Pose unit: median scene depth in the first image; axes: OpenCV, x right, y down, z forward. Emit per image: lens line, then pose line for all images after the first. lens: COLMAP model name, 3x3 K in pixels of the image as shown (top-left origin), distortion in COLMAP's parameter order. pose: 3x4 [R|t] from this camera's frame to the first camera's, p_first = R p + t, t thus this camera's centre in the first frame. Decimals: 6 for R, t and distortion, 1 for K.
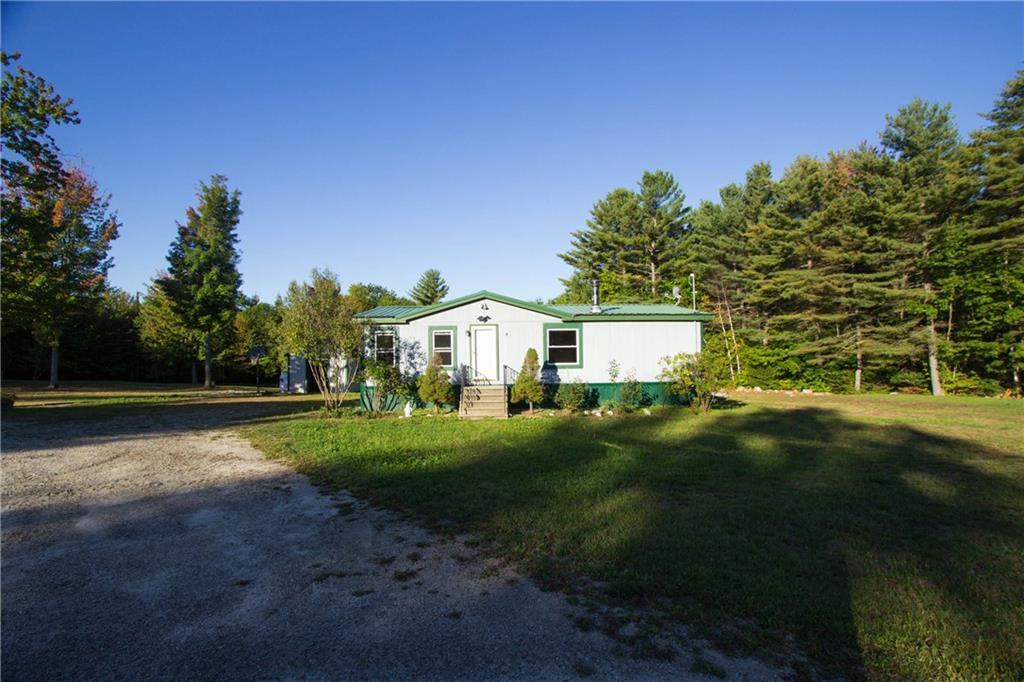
lens RADIAL K [[487.9, 0, 517.3], [0, 487.9, 346.8], [0, 0, 1]] dist [-0.011424, 0.000878]
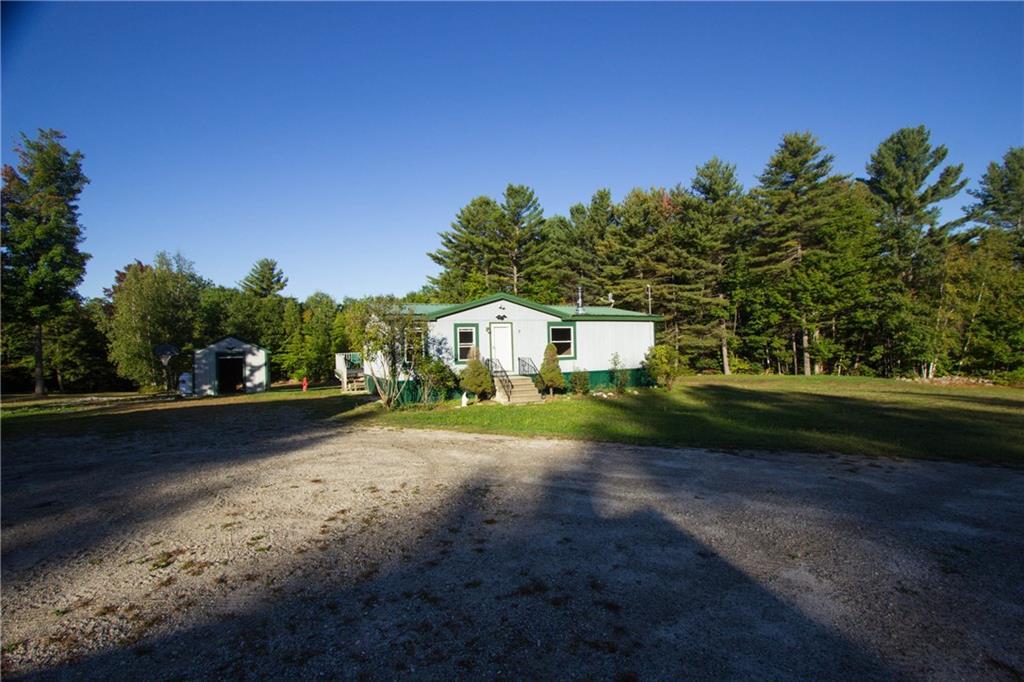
lens RADIAL K [[473.5, 0, 515.5], [0, 473.5, 347.2], [0, 0, 1]] dist [-0.010769, 0.001324]
pose [[0.922100, -0.010701, 0.386804, -0.217762], [0.006091, 0.999895, 0.013140, -0.001192], [-0.386904, -0.009761, 0.922068, -0.011198]]
